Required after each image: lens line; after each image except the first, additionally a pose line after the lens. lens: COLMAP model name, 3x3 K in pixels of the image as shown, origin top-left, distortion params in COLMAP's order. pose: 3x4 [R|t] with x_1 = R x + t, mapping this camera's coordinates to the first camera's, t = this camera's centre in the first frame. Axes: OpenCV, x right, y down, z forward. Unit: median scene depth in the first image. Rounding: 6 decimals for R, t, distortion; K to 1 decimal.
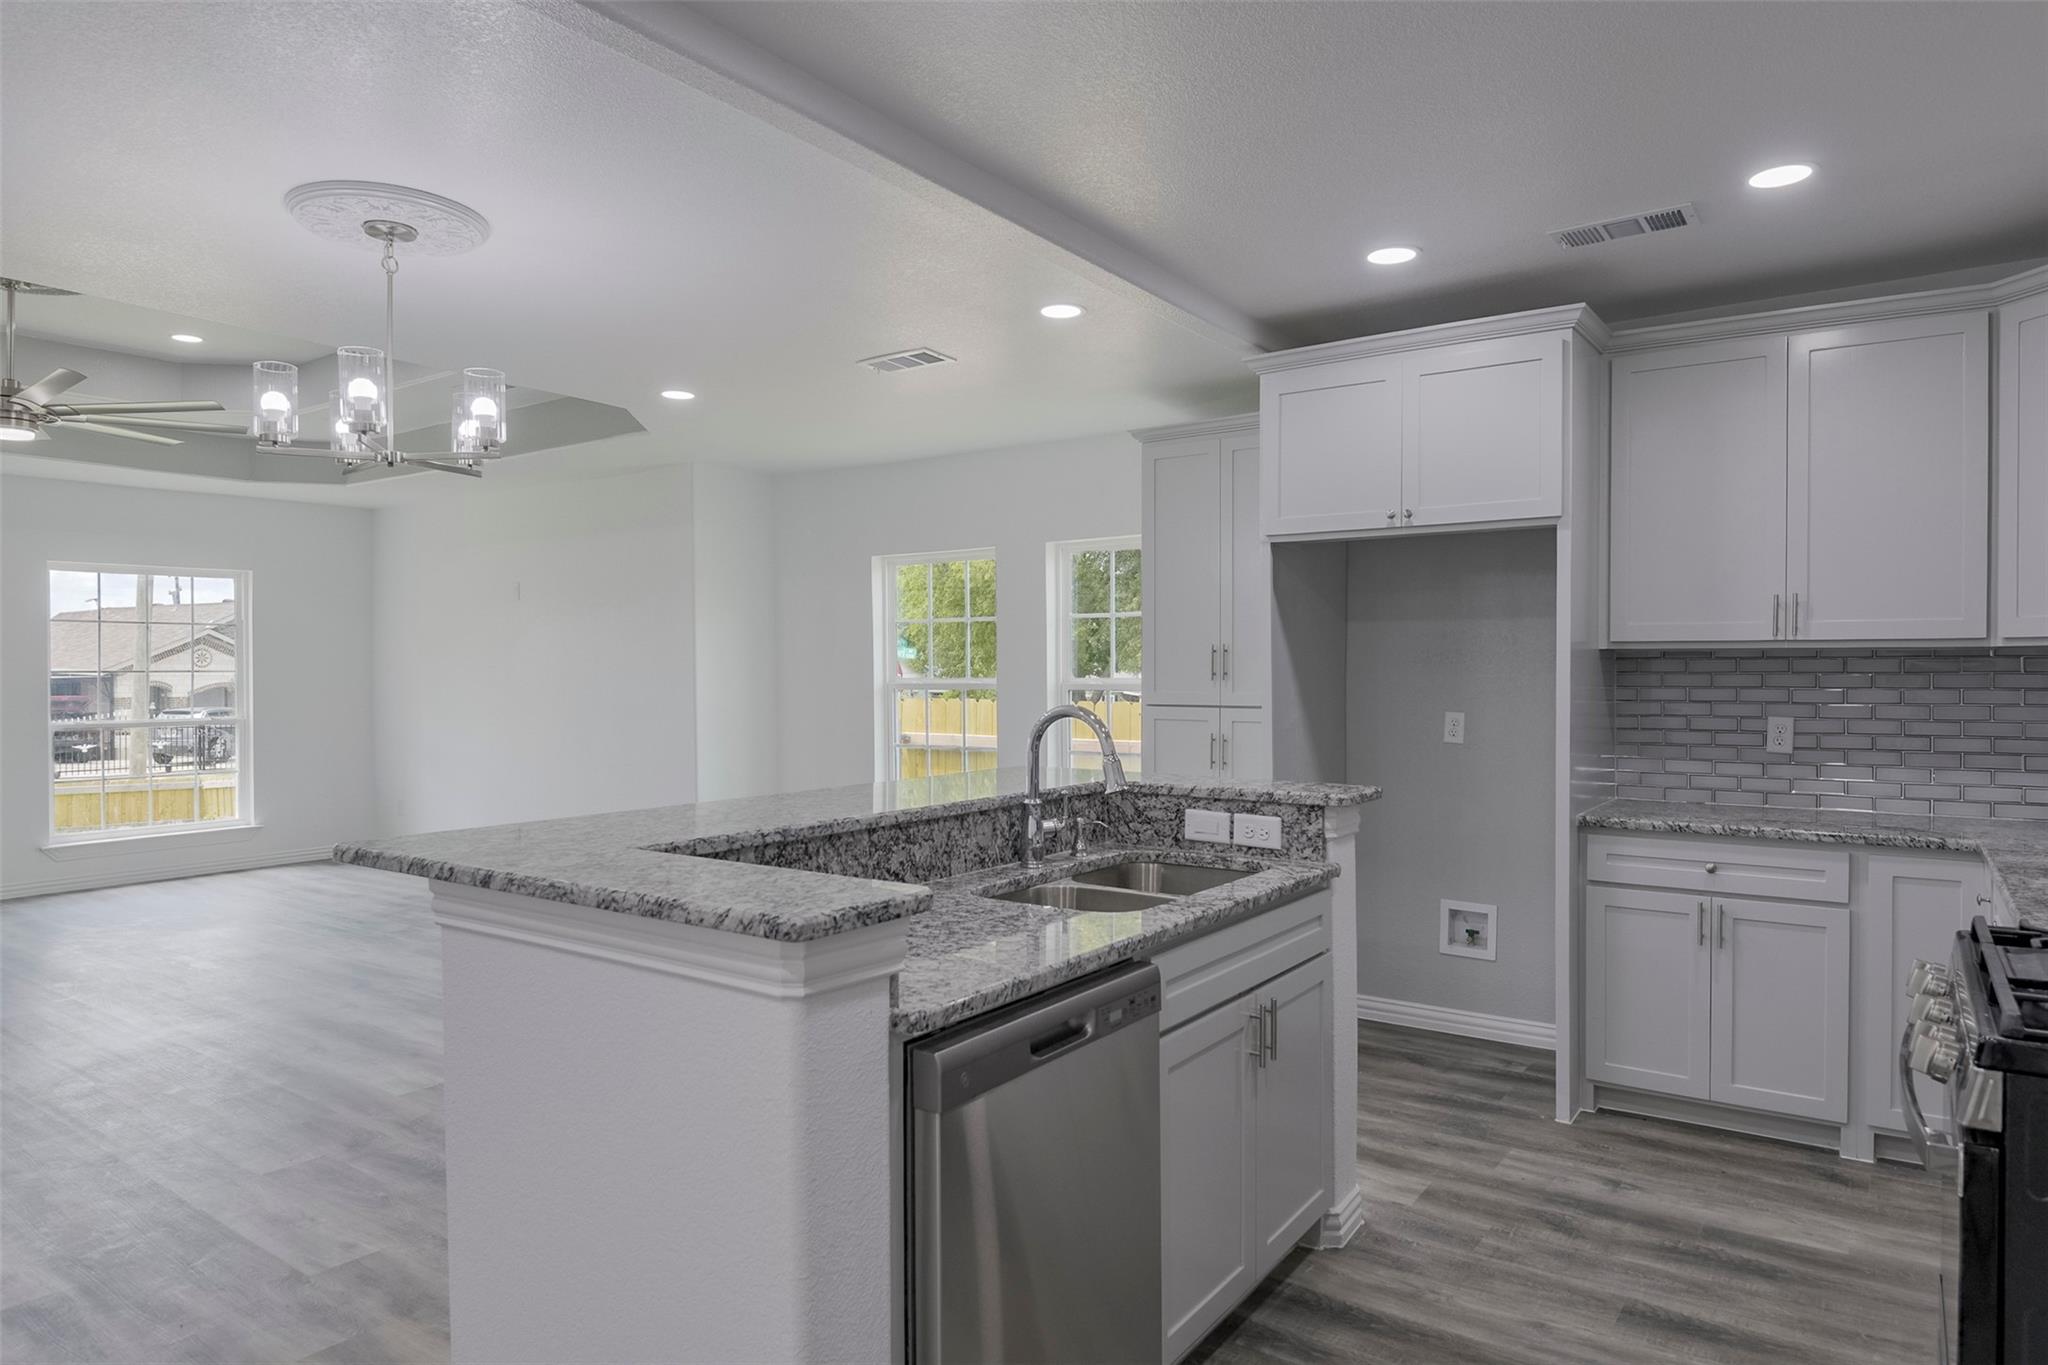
lens RADIAL K [[1227.1, 0, 1024.0], [0, 1227.1, 682.5], [0, 0, 1]] dist [-0.044258, -0.000063]
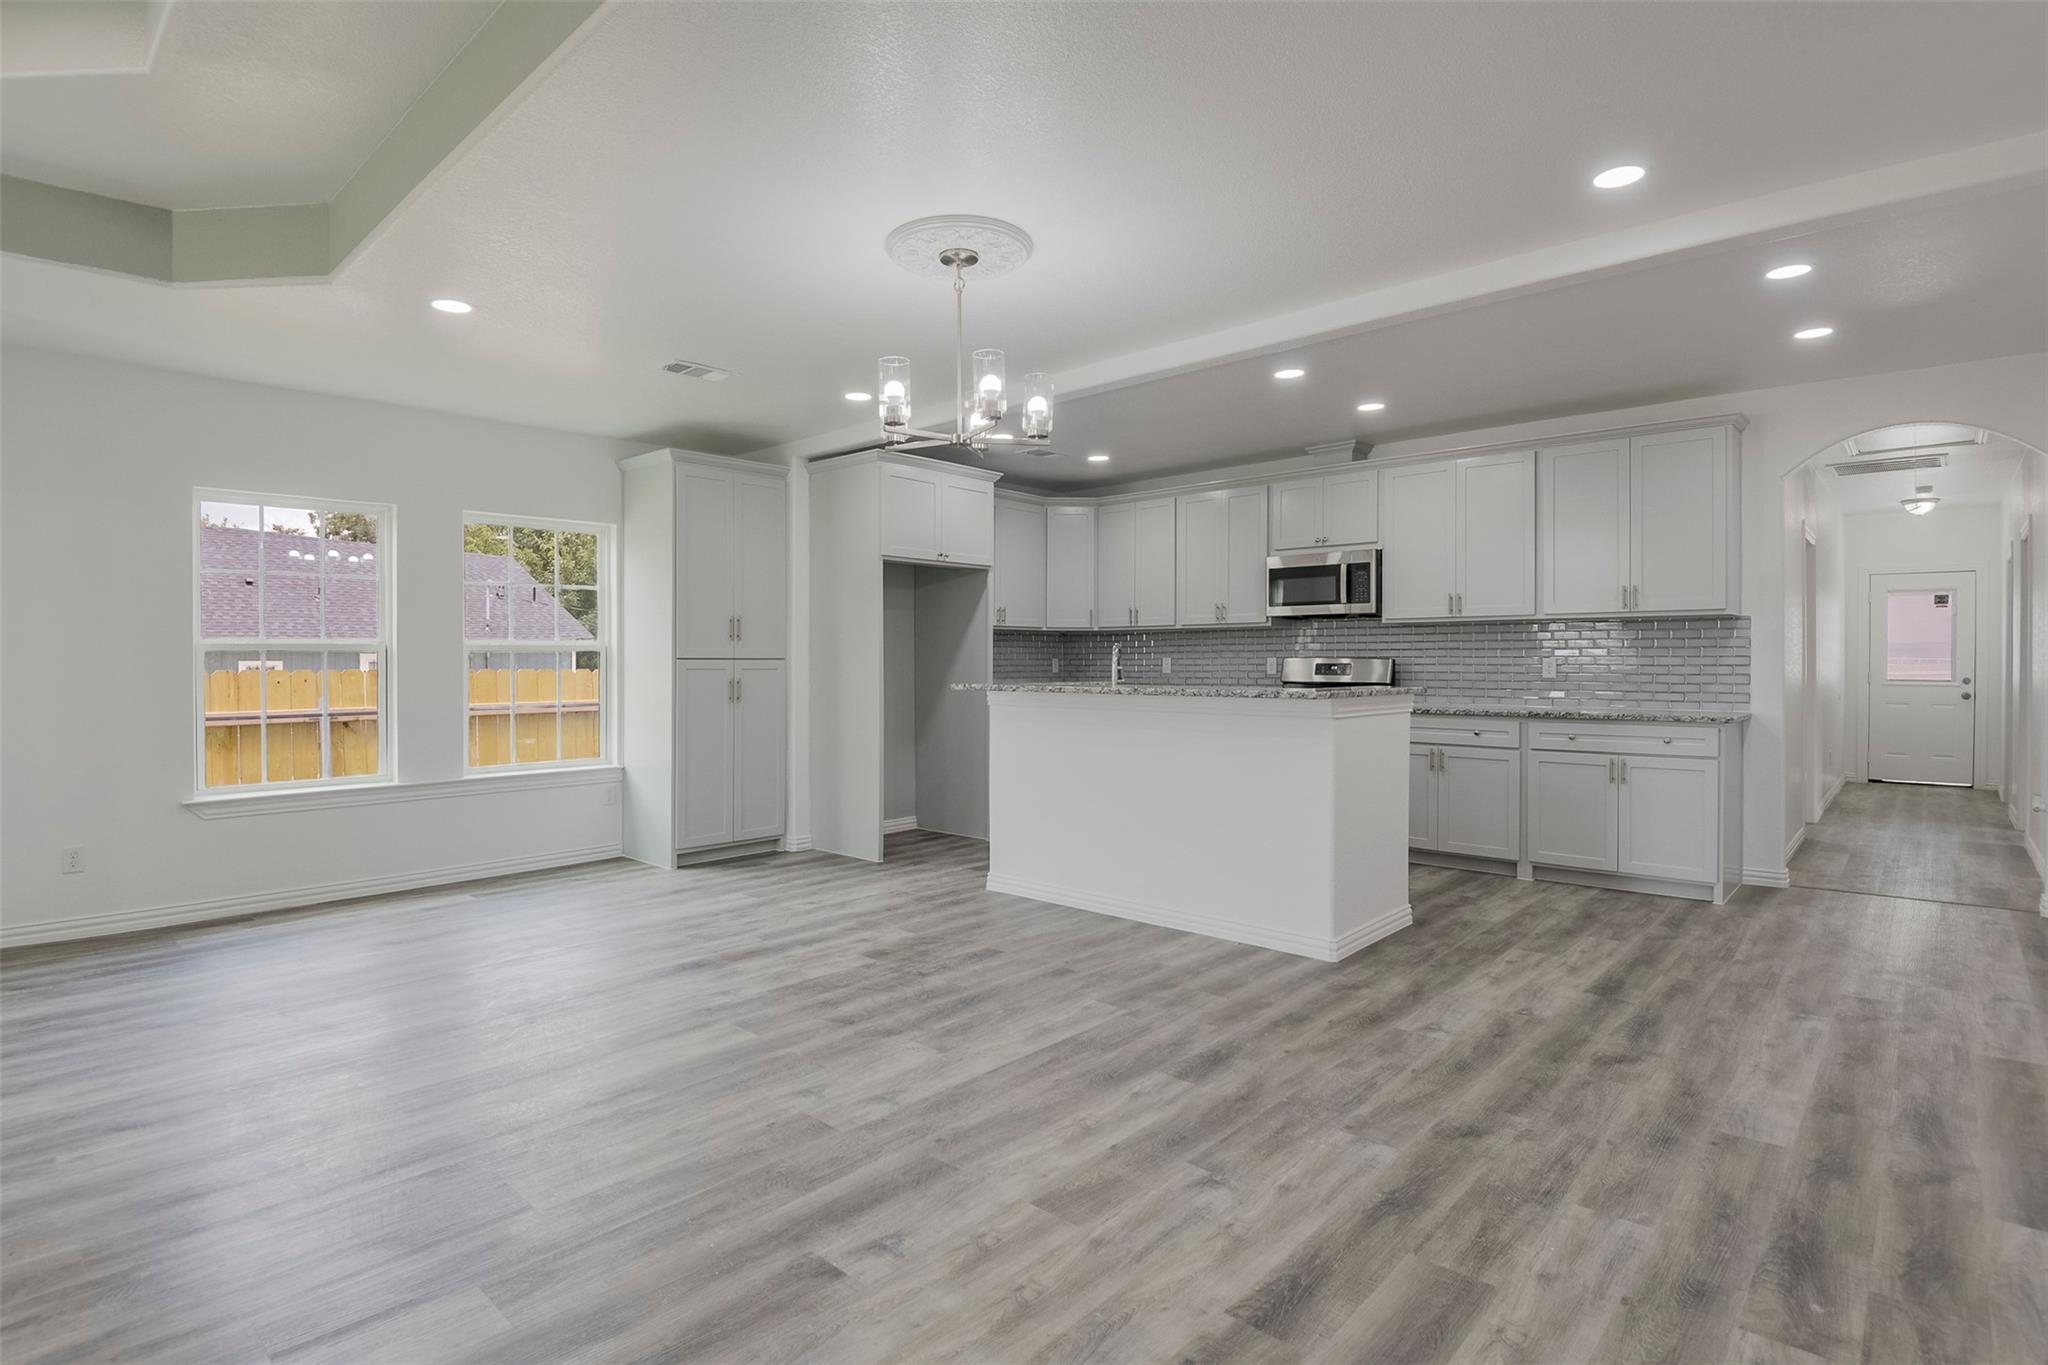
lens RADIAL K [[1017.6, 0, 1024.0], [0, 1017.6, 682.5], [0, 0, 1]] dist [-0.000052, -0.000007]
pose [[0.127755, -0.018730, 0.991629, -1.512134], [0.009763, 0.999797, 0.017626, 0.045653], [-0.991758, 0.007429, 0.127912, 0.774249]]
